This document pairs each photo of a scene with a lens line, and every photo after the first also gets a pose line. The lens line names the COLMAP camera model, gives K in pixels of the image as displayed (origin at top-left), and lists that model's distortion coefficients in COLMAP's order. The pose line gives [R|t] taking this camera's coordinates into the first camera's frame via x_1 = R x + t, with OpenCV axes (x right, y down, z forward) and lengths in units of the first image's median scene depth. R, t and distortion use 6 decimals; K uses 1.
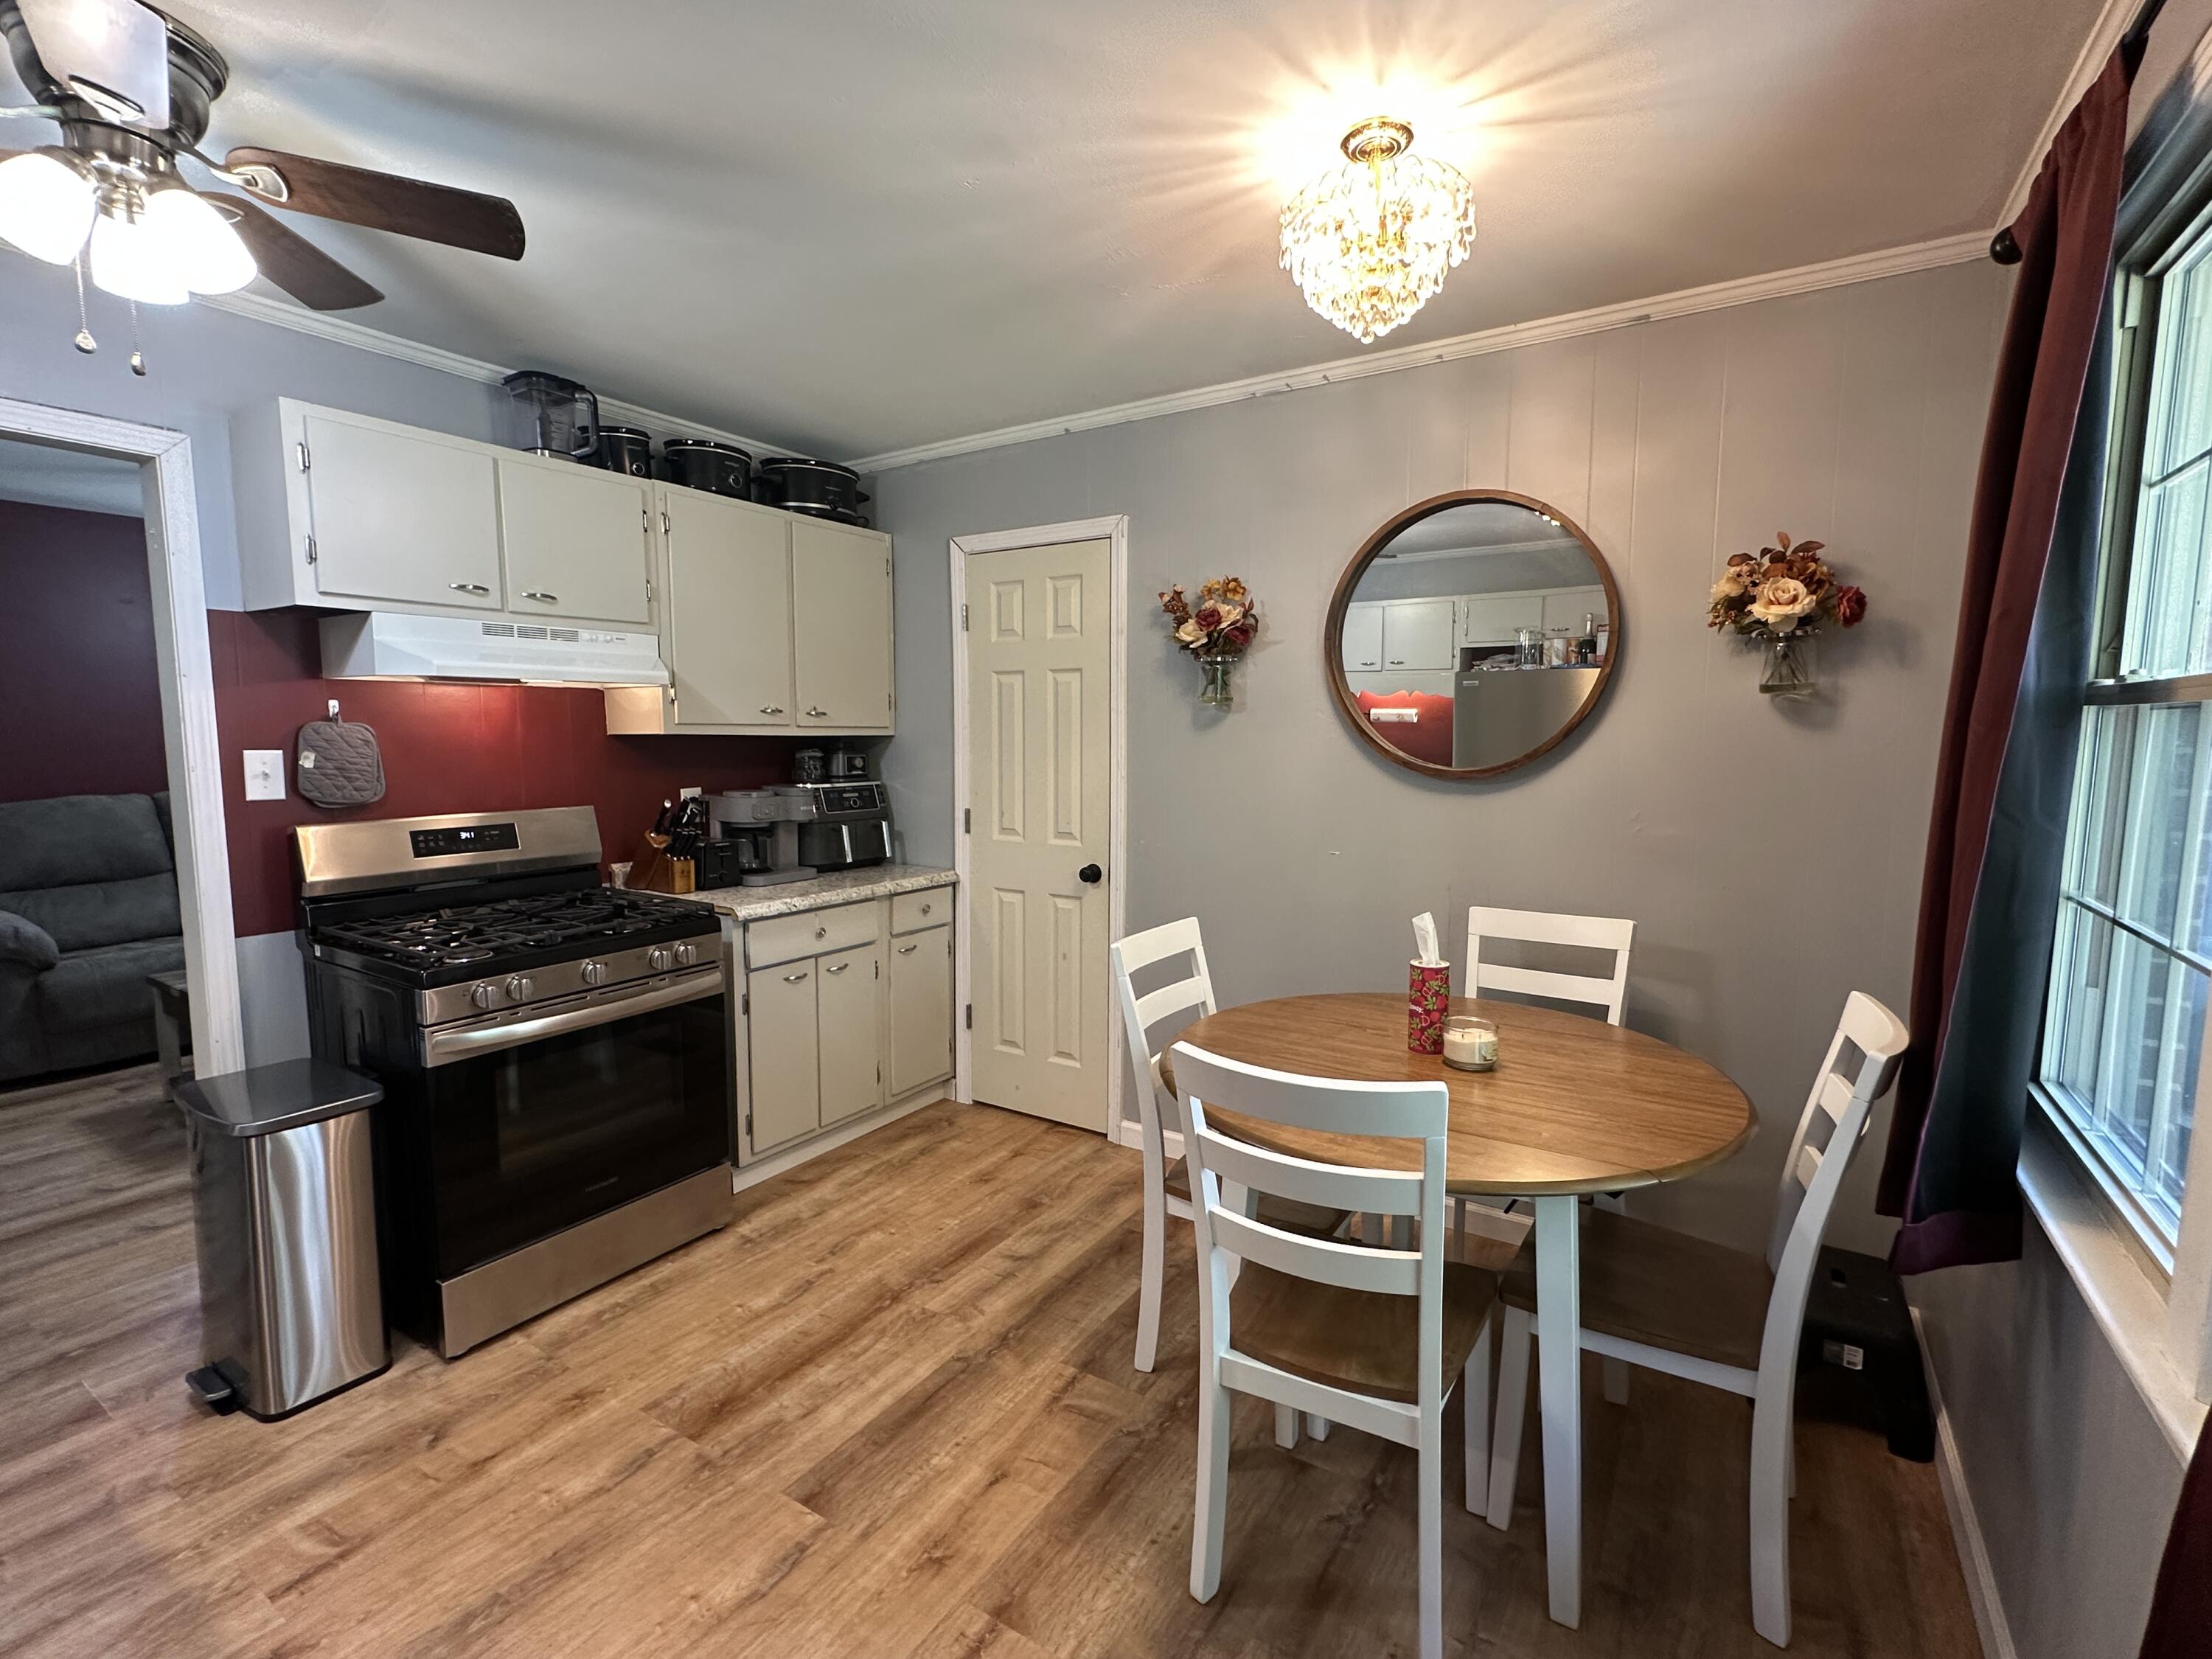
lens RADIAL K [[1044.2, 0, 1114.1], [0, 1044.2, 841.4], [0, 0, 1]] dist [0.011001, 0.000361]
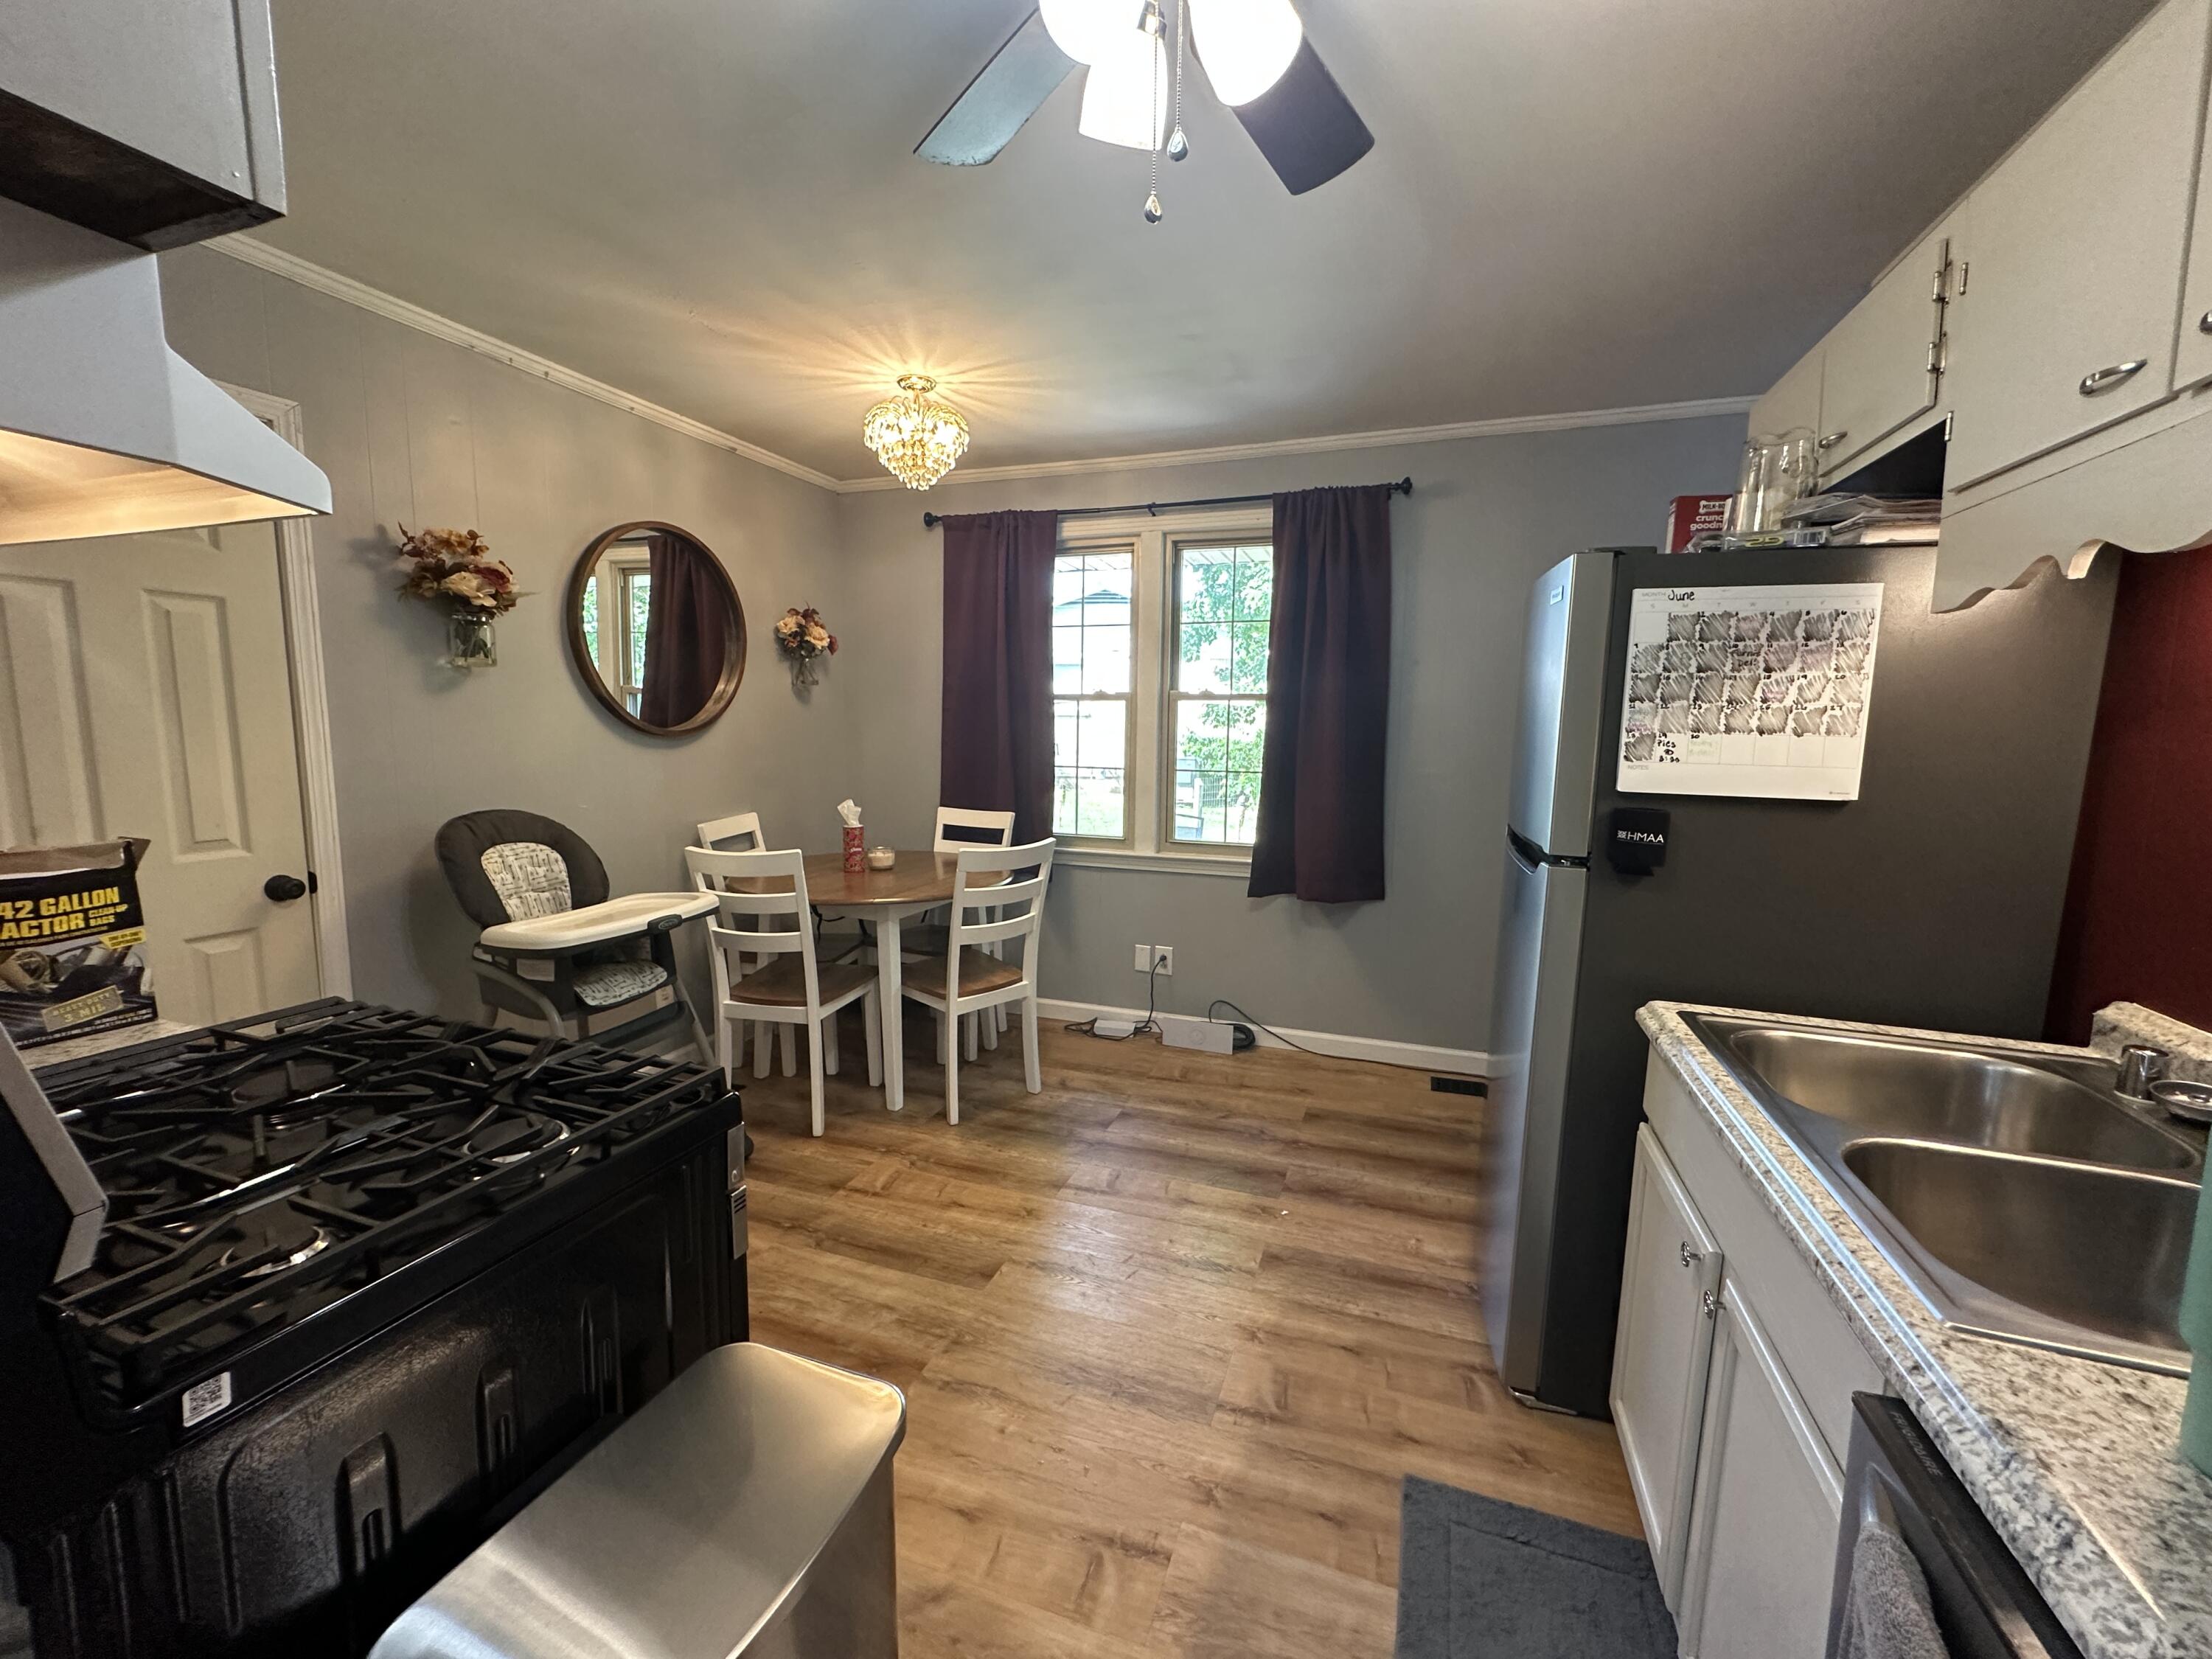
lens RADIAL K [[887.4, 0, 1114.4], [0, 887.4, 821.0], [0, 0, 1]] dist [-0.002645, 0.000210]
pose [[-0.227008, -0.130967, 0.965047, -1.176034], [0.090472, 0.983796, 0.154793, -0.090686], [-0.969681, 0.122449, -0.211481, 0.889062]]
